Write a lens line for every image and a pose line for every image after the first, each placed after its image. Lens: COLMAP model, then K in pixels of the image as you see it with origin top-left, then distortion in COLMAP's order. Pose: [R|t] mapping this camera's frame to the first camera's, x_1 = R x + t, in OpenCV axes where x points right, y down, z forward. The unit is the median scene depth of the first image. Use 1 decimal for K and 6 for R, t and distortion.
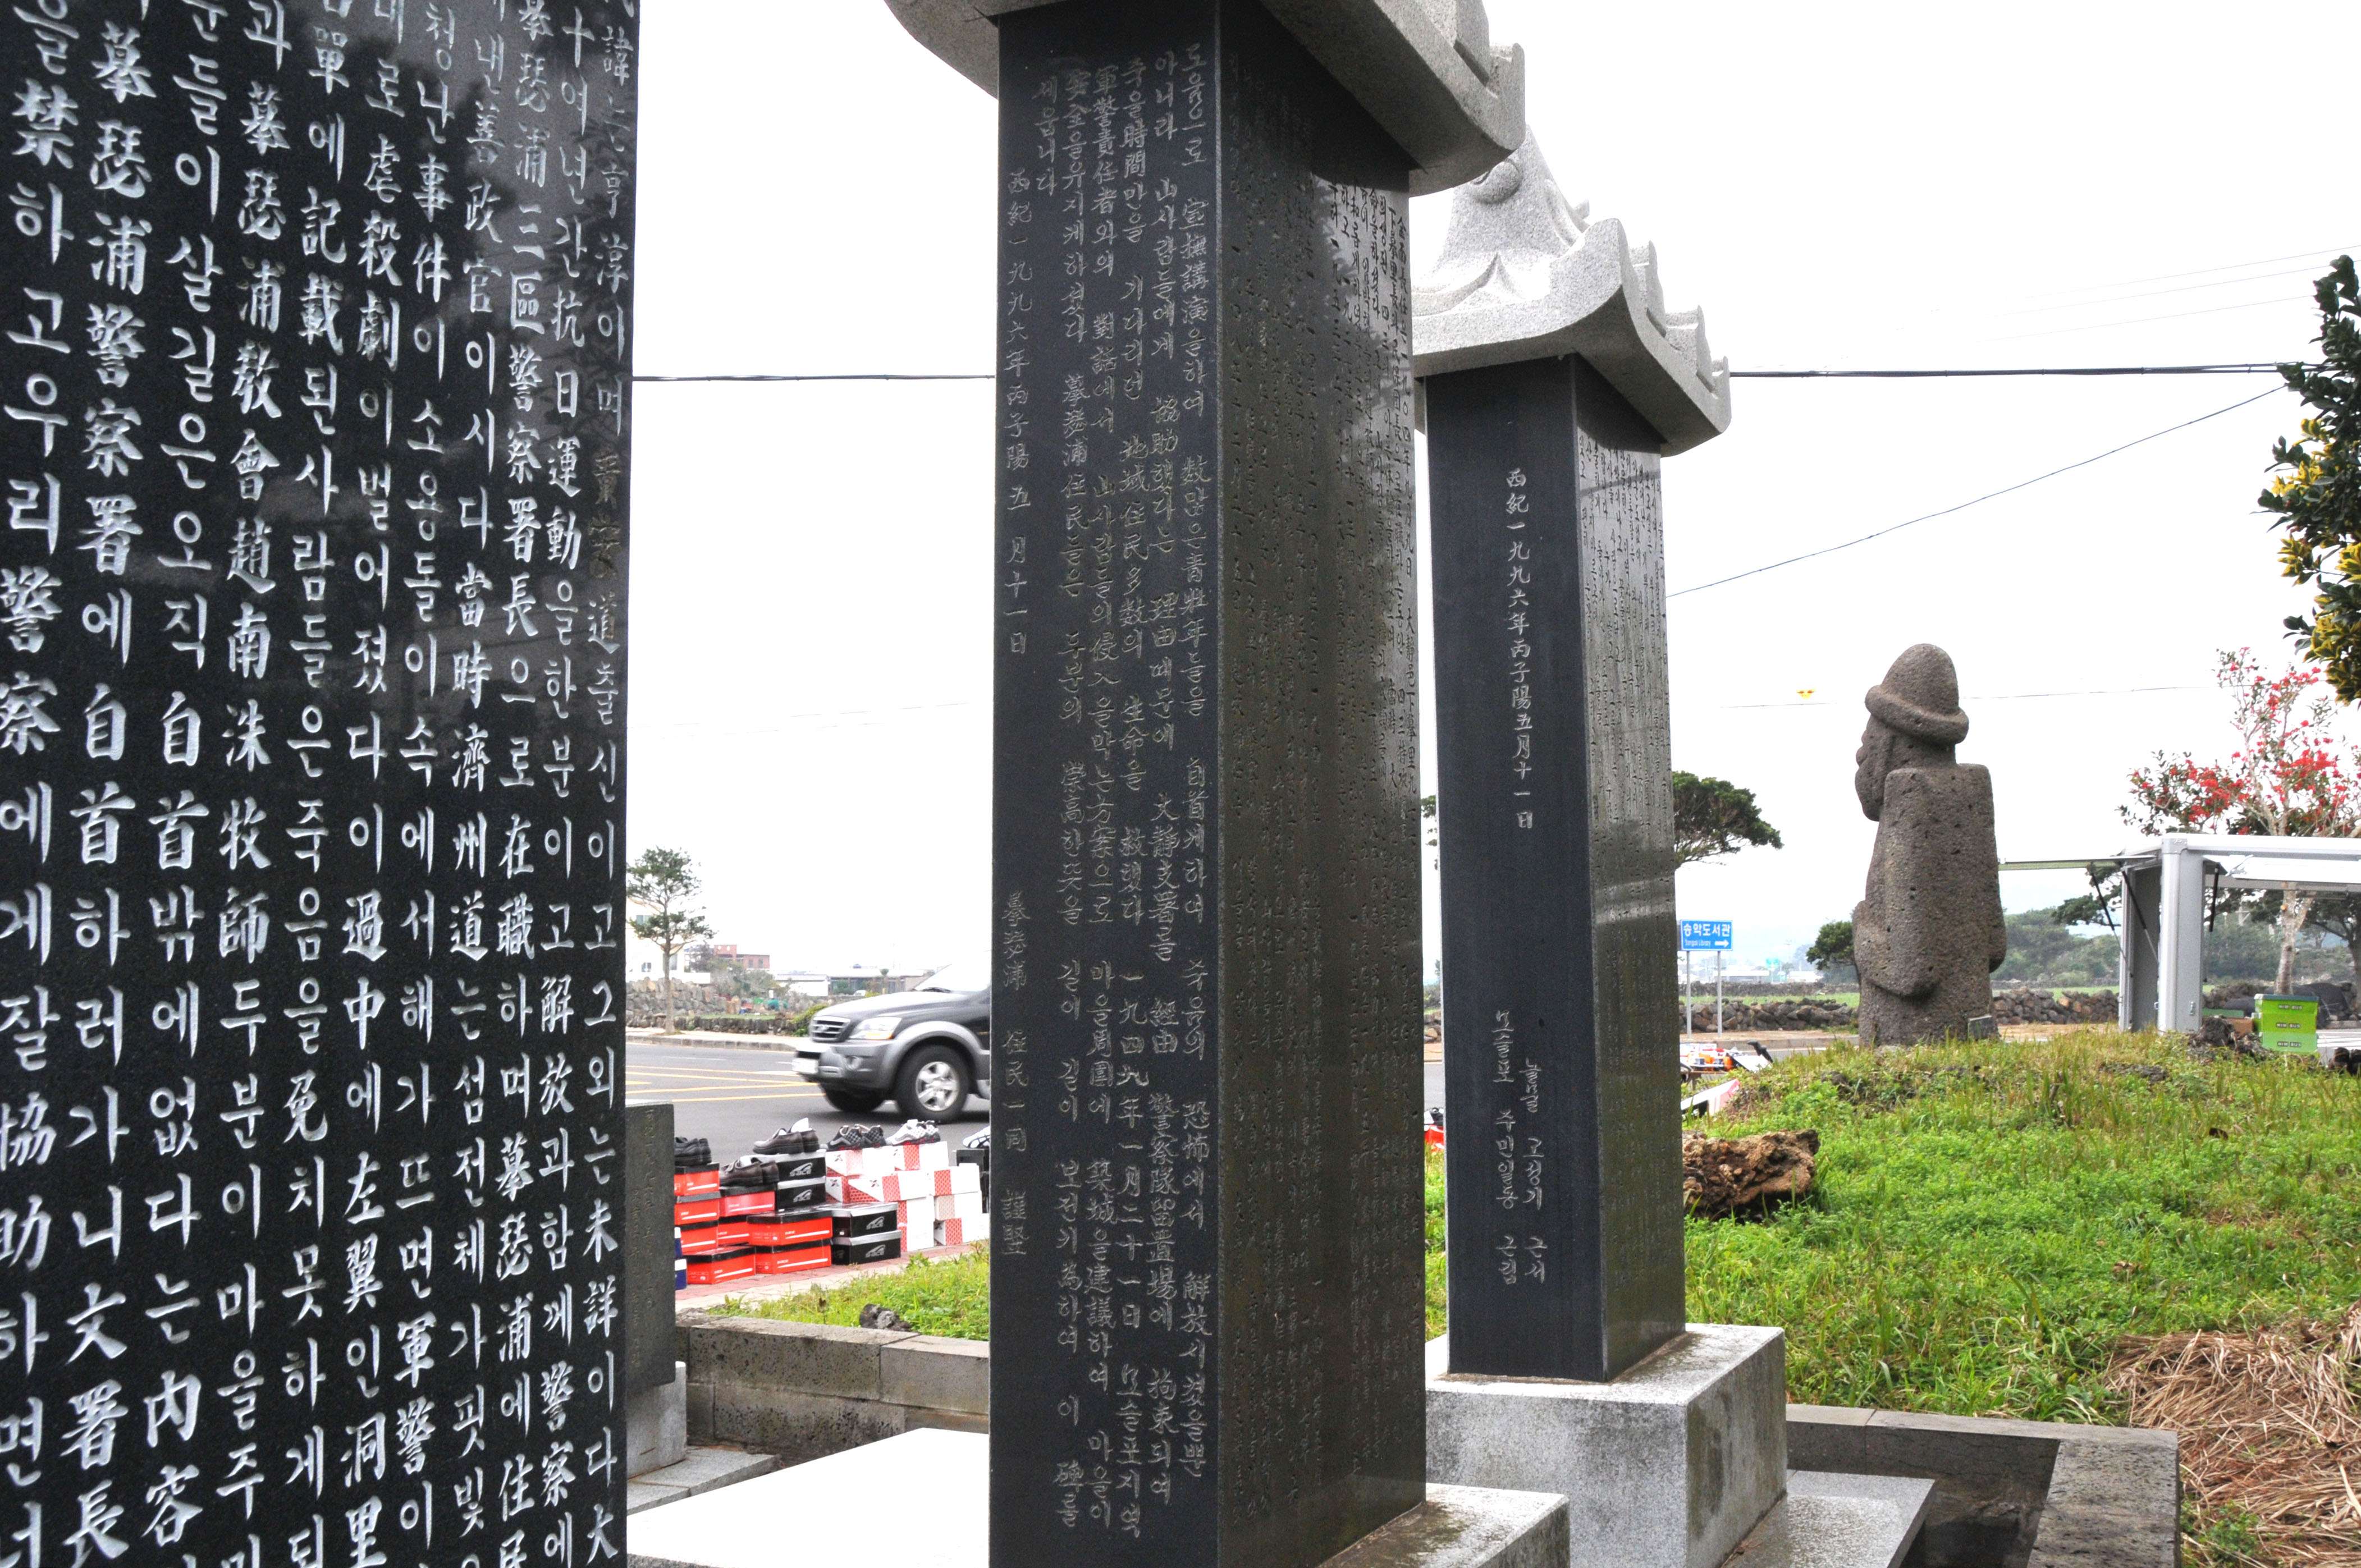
lens RADIAL K [[2165.8, 0, 1172.4], [0, 2165.8, 828.2], [0, 0, 1]] dist [-0.118779, 0.147078]
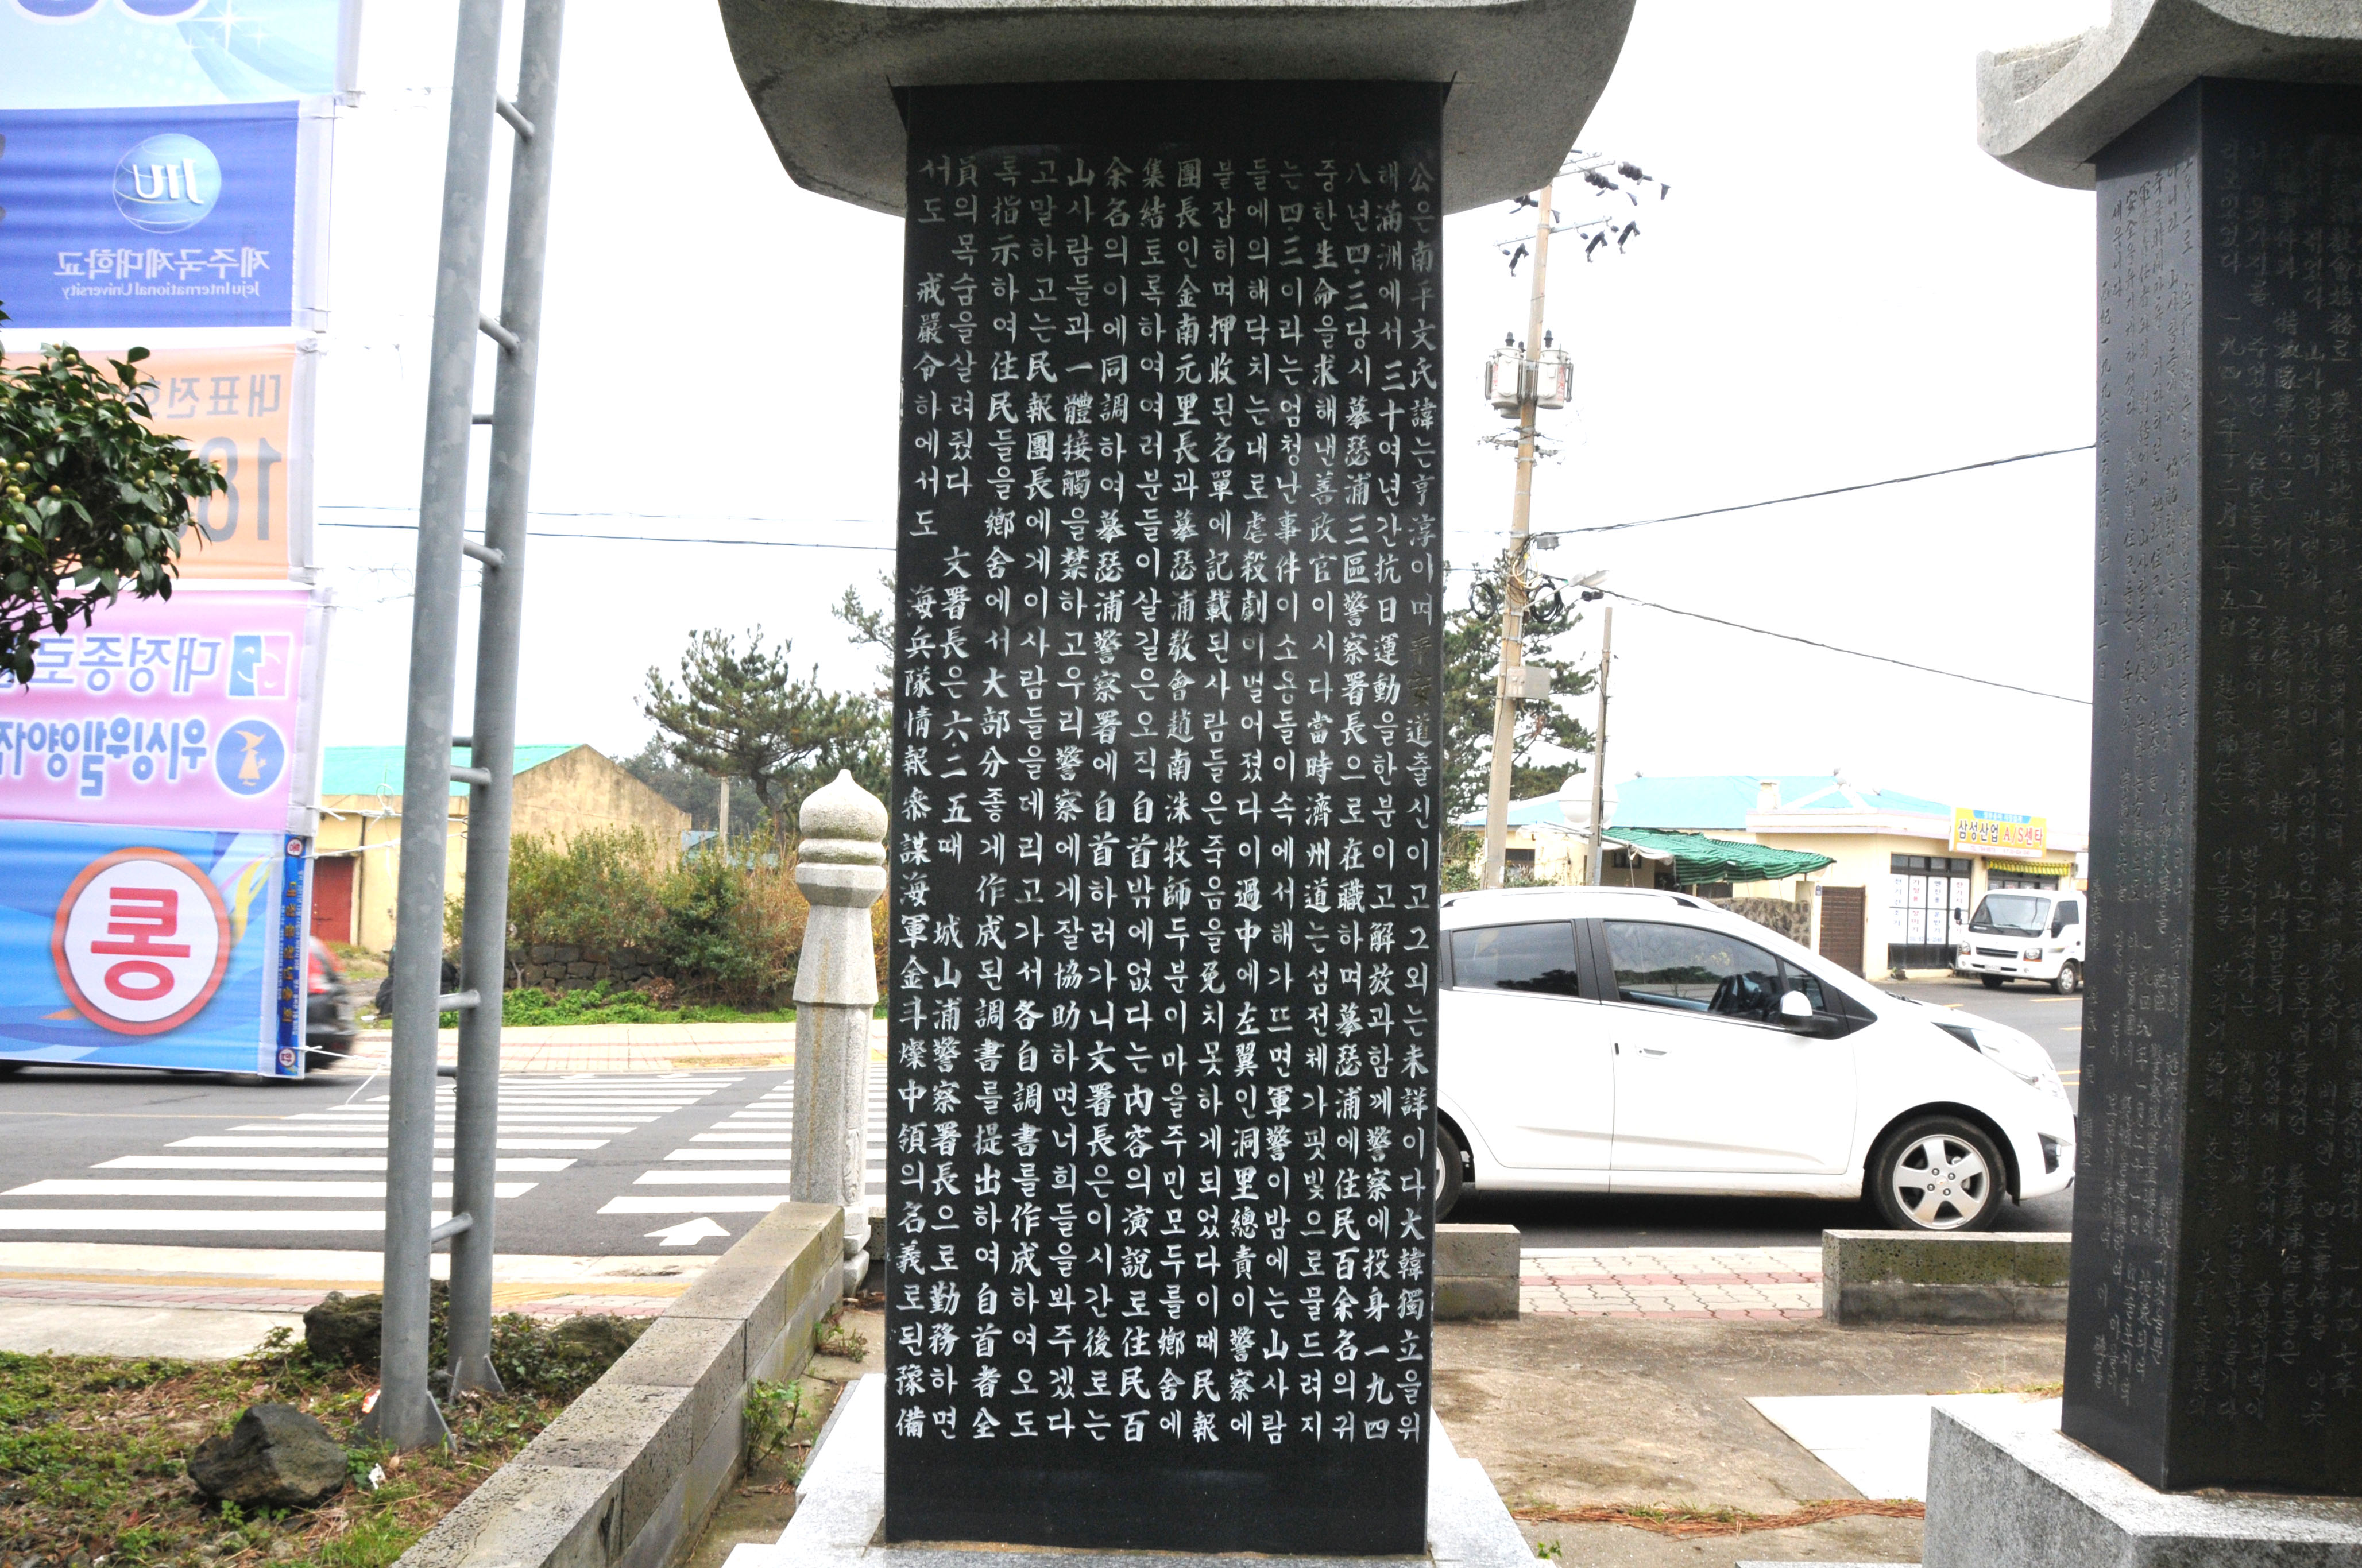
lens RADIAL K [[1959.4, 0, 1124.6], [0, 1959.4, 823.7], [0, 0, 1]] dist [-0.167355, 0.109155]
pose [[0.424342, -0.013026, -0.905408, 1.306203], [0.025308, 0.999677, -0.002521, -0.021334], [0.905148, -0.021844, 0.424535, 0.075573]]
